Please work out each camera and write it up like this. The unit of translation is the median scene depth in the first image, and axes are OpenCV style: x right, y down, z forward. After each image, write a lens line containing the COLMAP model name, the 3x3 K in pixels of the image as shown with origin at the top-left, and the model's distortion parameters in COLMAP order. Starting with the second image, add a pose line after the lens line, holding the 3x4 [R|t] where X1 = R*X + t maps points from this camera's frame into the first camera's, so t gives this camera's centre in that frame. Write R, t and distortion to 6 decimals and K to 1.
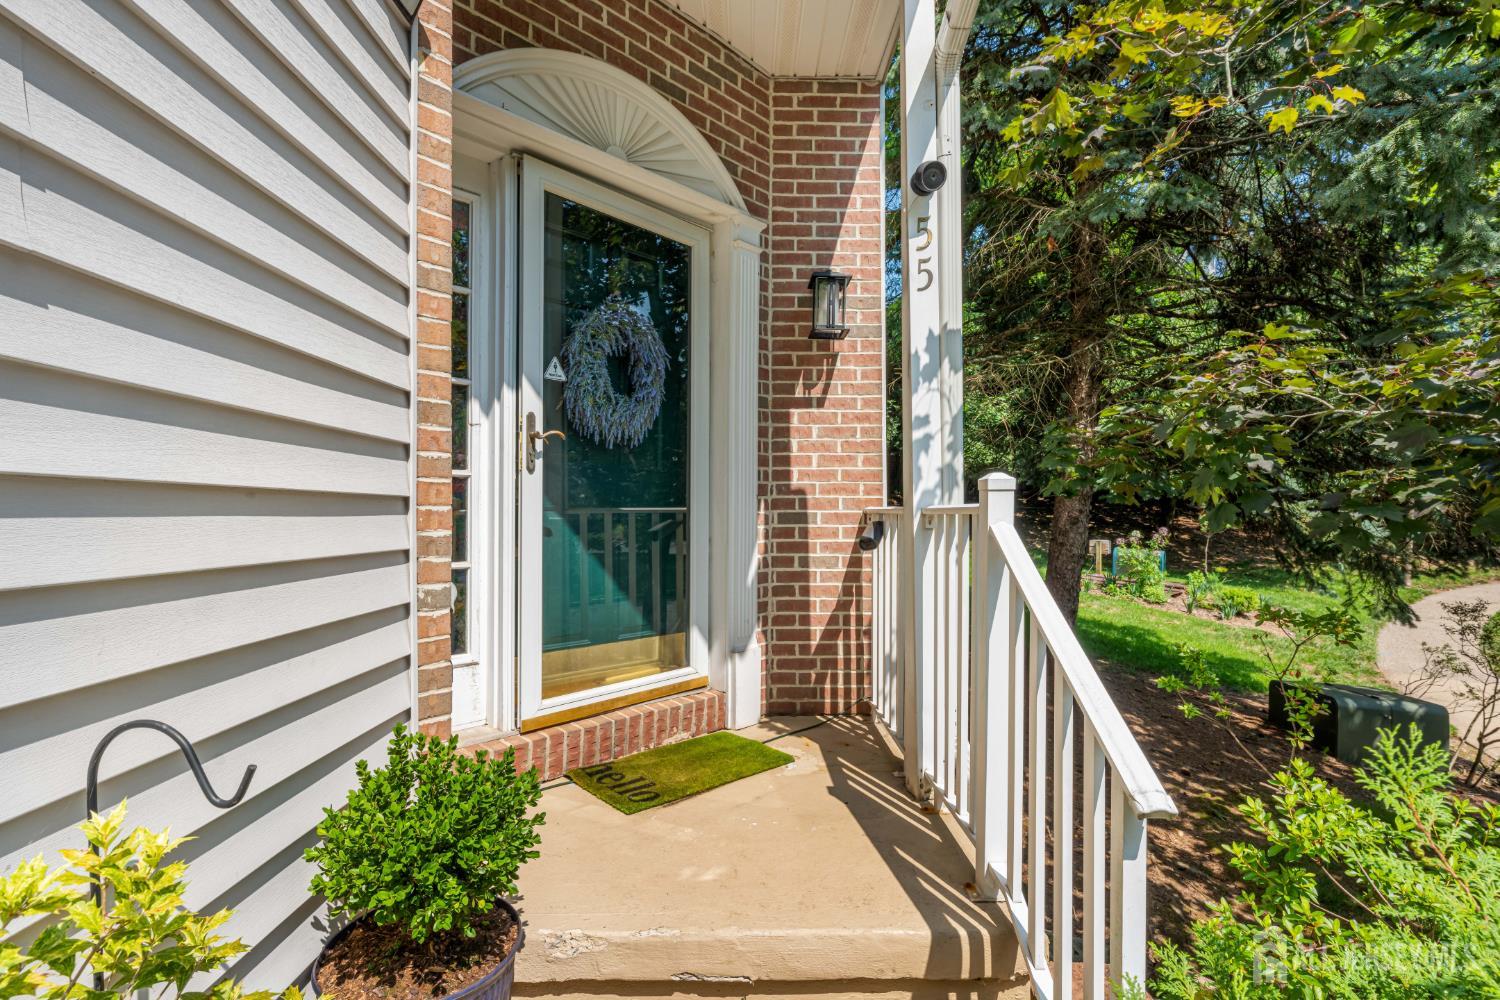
lens RADIAL K [[708.7, 0, 750.0], [0, 708.7, 500.0], [0, 0, 1]] dist [0.000895, 0.000083]
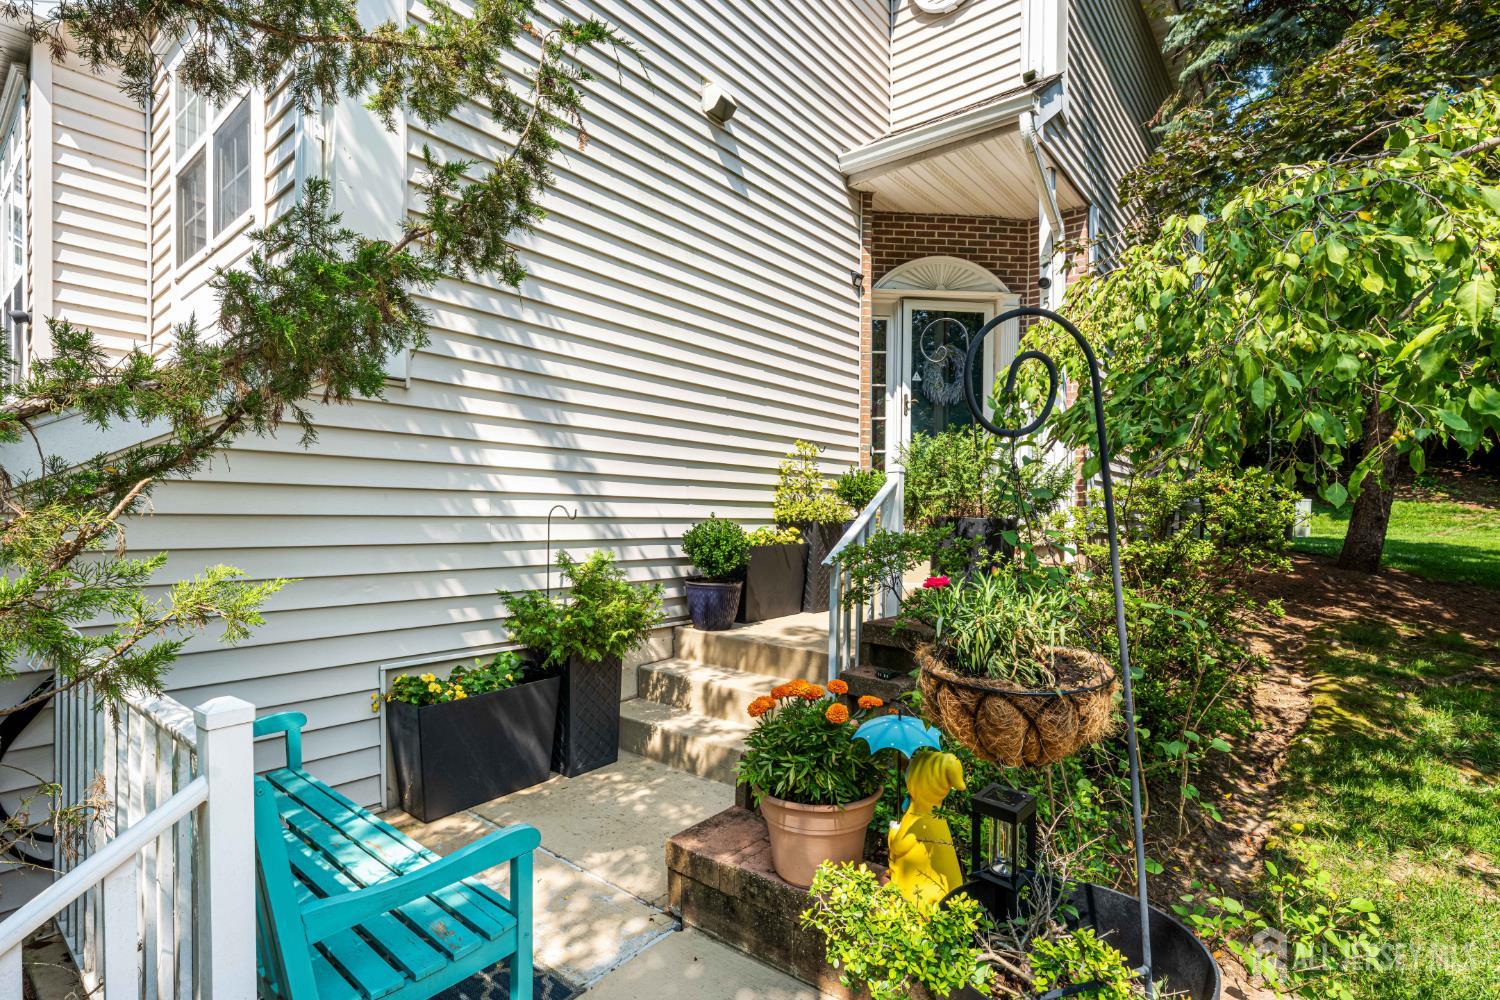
lens RADIAL K [[708.7, 0, 750.0], [0, 708.7, 500.0], [0, 0, 1]] dist [0.000895, 0.000083]
pose [[0.761411, -0.009910, -0.648194, 0.986791], [0.006076, 0.999948, -0.008151, 0.300094], [0.648241, 0.002267, 0.761432, -1.449841]]
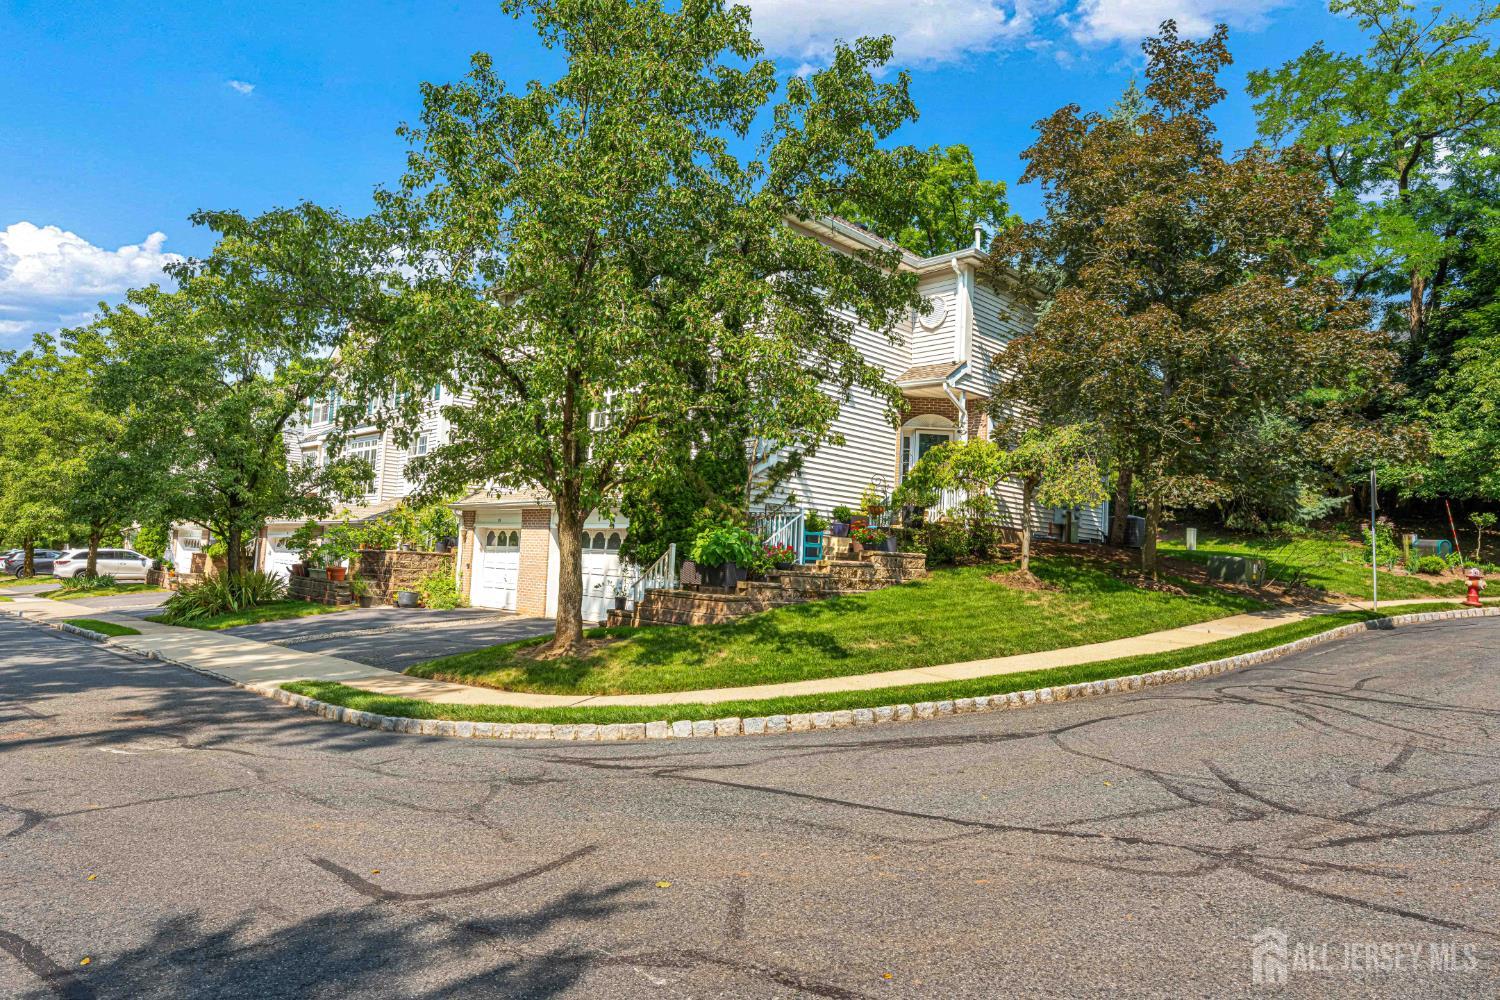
lens RADIAL K [[895.6, 0, 750.0], [0, 895.6, 500.0], [0, 0, 1]] dist [-0.000032, -0.000013]
pose [[0.687776, -0.000090, -0.725923, 4.784626], [-0.046436, 0.997946, -0.044120, 0.655800], [0.724436, 0.064053, 0.686360, -5.983625]]
